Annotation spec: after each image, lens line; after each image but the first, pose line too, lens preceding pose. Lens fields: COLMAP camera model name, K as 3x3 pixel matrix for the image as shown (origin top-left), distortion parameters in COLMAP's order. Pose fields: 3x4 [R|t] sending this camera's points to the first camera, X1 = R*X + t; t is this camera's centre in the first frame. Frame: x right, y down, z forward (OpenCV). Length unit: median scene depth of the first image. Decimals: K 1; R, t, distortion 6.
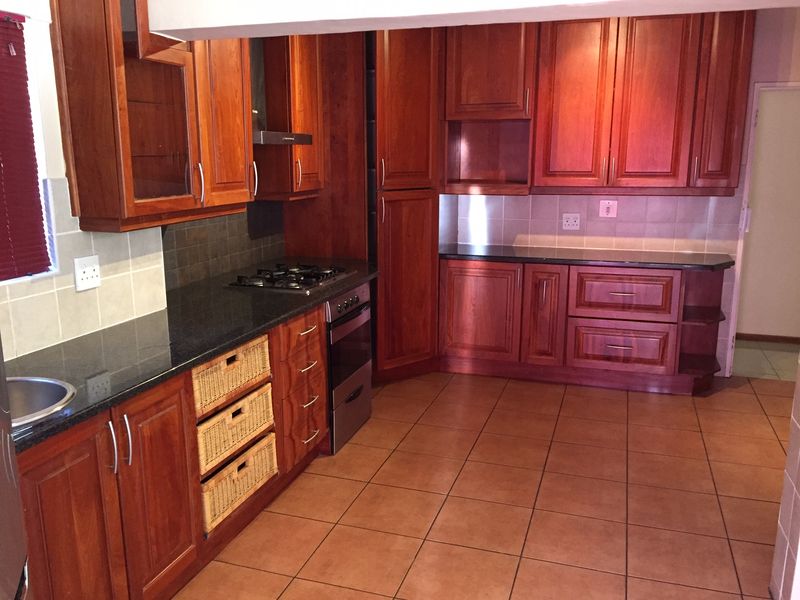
lens RADIAL K [[686.2, 0, 399.9], [0, 686.2, 304.3], [0, 0, 1]] dist [0.037217, -0.005263]
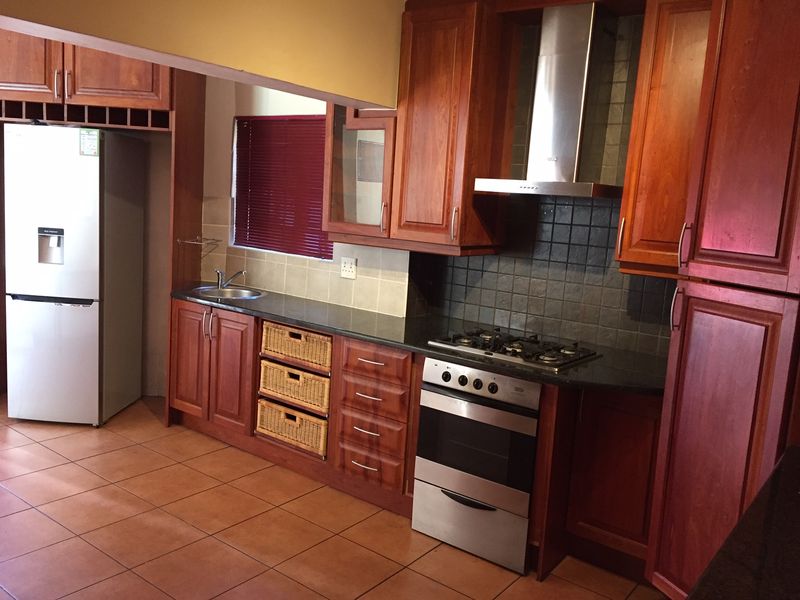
lens RADIAL K [[686.2, 0, 401.2], [0, 686.2, 293.2], [0, 0, 1]] dist [0.037217, -0.005263]
pose [[-0.320656, 0.108981, -0.940905, 0.944393], [-0.266339, 0.942906, 0.199980, -0.321507], [0.908979, 0.314724, -0.273323, 1.488971]]
